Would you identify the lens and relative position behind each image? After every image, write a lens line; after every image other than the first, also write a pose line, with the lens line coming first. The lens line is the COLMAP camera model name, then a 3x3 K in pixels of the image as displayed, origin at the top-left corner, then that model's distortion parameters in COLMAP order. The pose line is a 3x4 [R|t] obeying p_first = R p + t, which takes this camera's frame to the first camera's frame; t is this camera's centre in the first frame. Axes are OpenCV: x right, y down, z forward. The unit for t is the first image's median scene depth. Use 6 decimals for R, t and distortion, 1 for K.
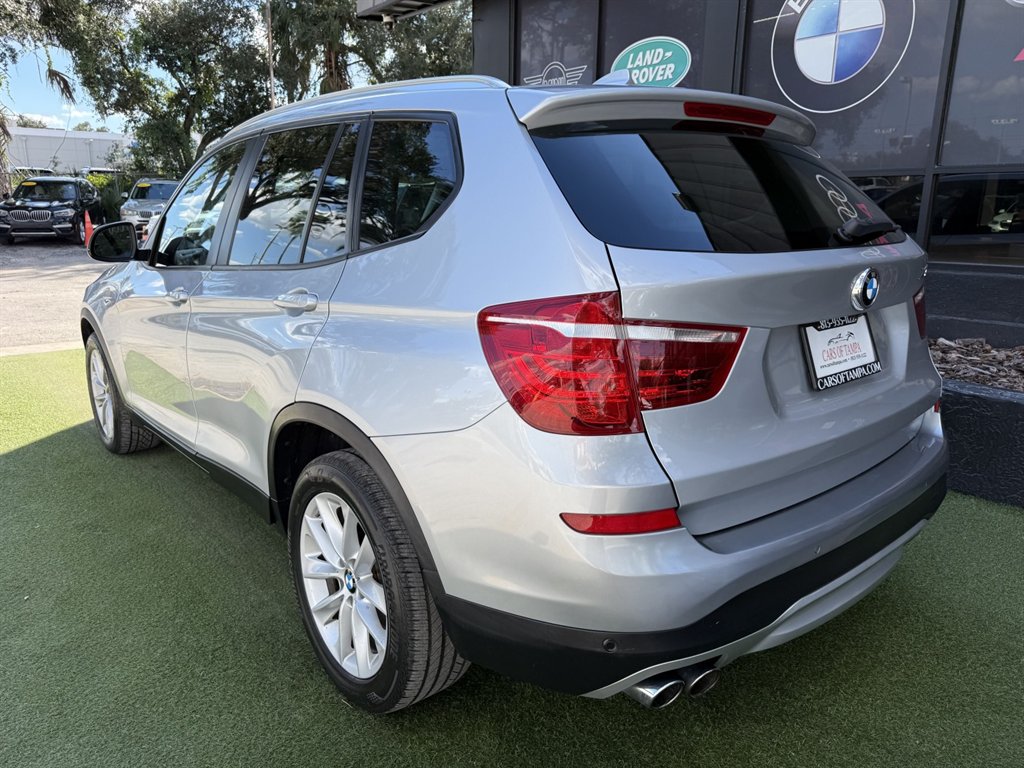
lens RADIAL K [[761.0, 0, 512.0], [0, 761.0, 384.0], [0, 0, 1]] dist [0.085191, -0.106650]
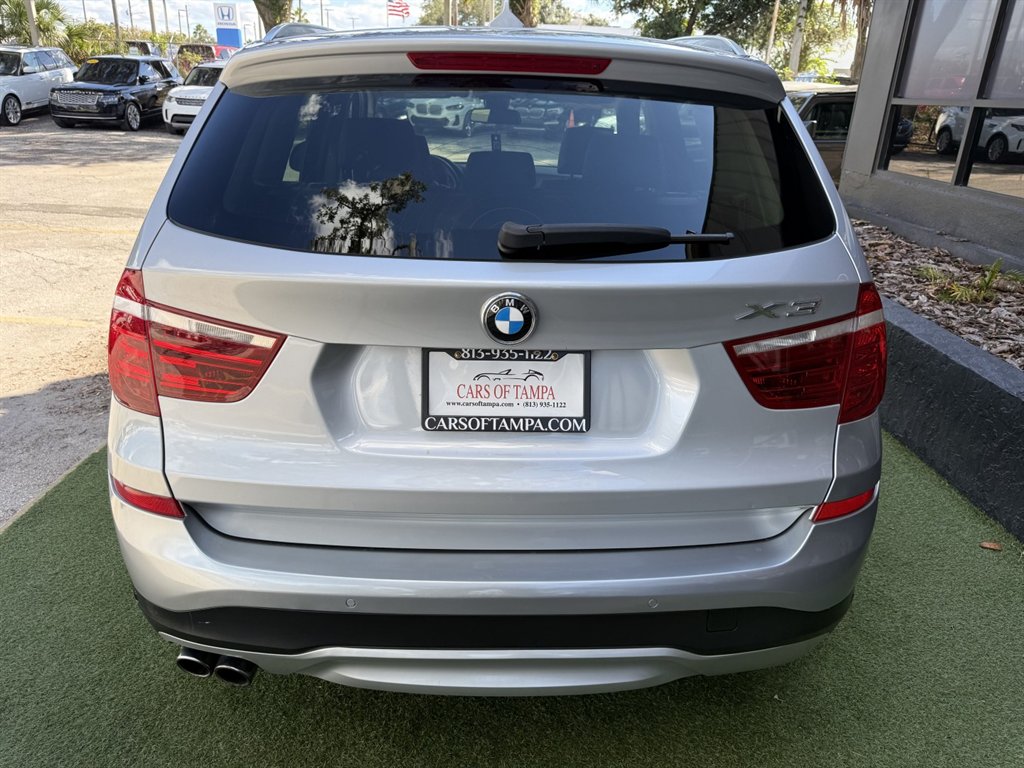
lens RADIAL K [[761.0, 0, 512.0], [0, 761.0, 384.0], [0, 0, 1]] dist [0.085191, -0.106650]
pose [[0.767588, 0.247954, -0.591040, 0.879608], [-0.171346, 0.967961, 0.183553, -0.190951], [0.617616, -0.039621, 0.785481, 0.400979]]
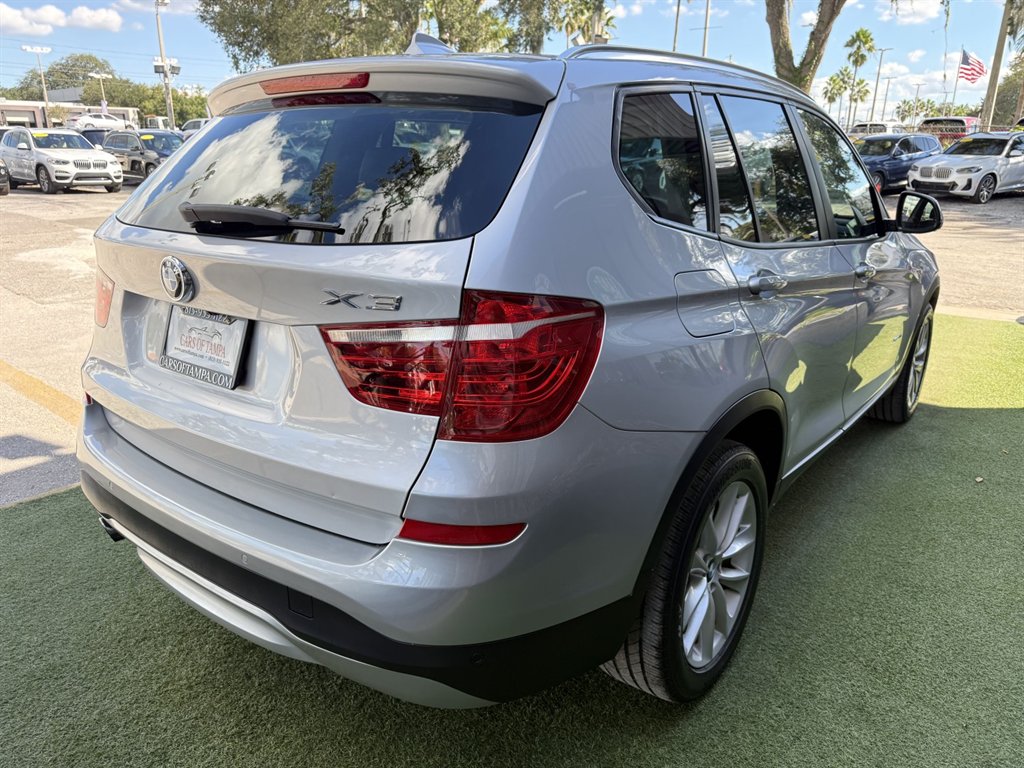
lens RADIAL K [[761.0, 0, 512.0], [0, 761.0, 384.0], [0, 0, 1]] dist [0.085191, -0.106650]
pose [[0.172709, 0.282517, -0.943587, 1.370832], [-0.230225, 0.943025, 0.240209, -0.304766], [0.957689, 0.175750, 0.227912, 1.144921]]
